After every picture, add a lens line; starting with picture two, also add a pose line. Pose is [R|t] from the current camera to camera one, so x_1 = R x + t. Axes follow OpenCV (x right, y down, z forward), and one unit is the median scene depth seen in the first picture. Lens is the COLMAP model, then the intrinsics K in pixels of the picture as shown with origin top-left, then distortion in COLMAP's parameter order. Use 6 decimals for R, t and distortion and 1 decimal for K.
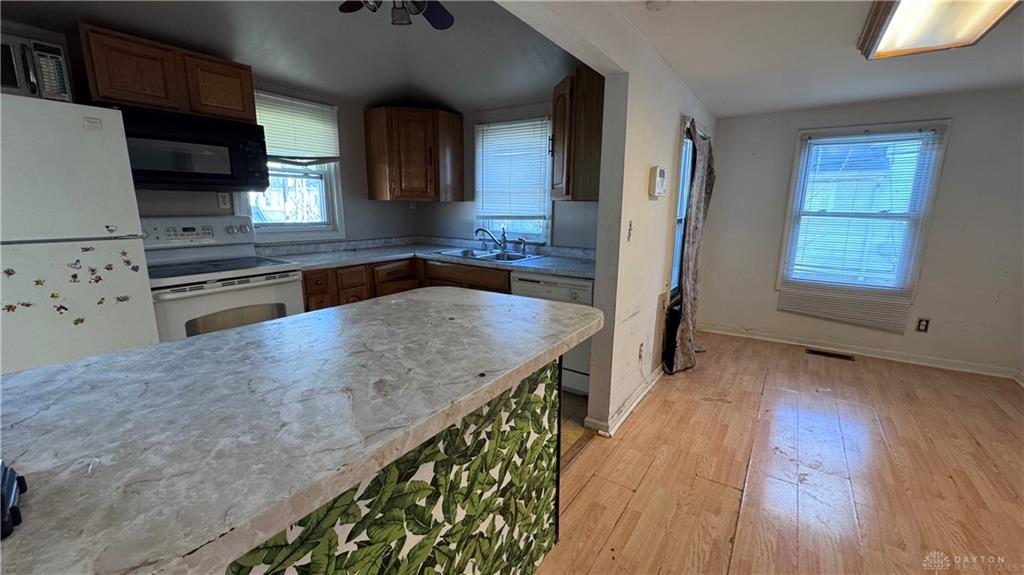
lens RADIAL K [[408.6, 0, 512.0], [0, 408.6, 287.5], [0, 0, 1]] dist [-0.002411, -0.000036]
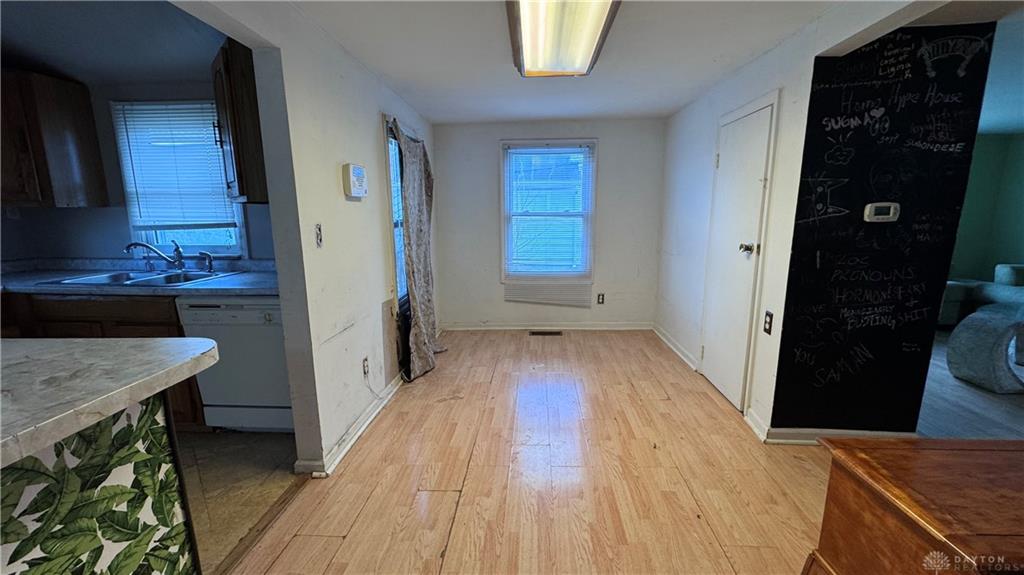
lens RADIAL K [[408.6, 0, 512.0], [0, 408.6, 287.5], [0, 0, 1]] dist [-0.002411, -0.000036]
pose [[0.854578, -0.110382, 0.507457, 0.151186], [0.119064, 0.992767, 0.015437, 0.005087], [-0.505490, 0.047228, 0.861539, 0.041287]]
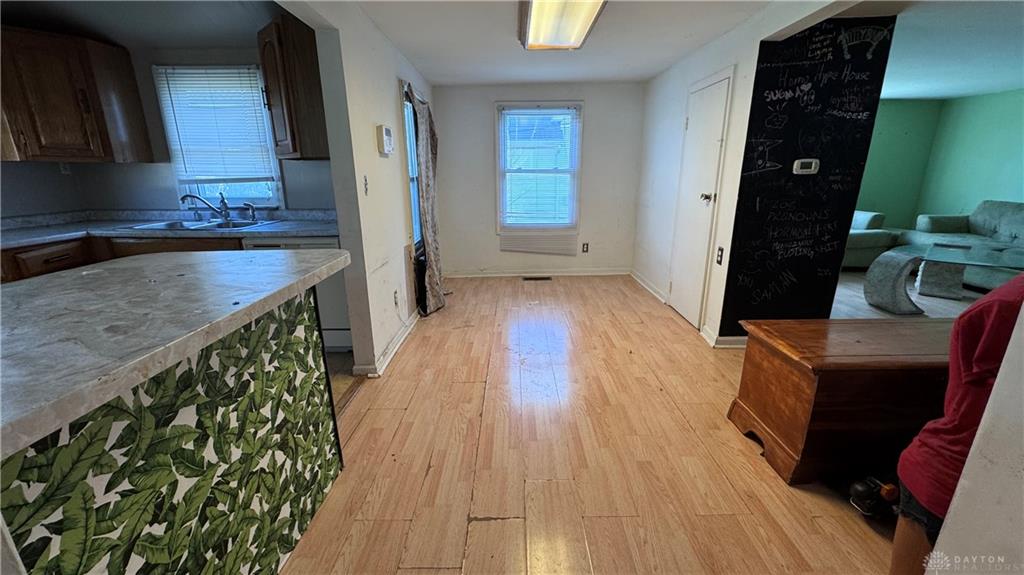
lens RADIAL K [[408.6, 0, 512.0], [0, 408.6, 287.5], [0, 0, 1]] dist [-0.002411, -0.000036]
pose [[0.826114, -0.168287, 0.537787, -0.012650], [0.127513, 0.985437, 0.112490, 0.043084], [-0.548886, -0.024355, 0.835543, -0.089664]]
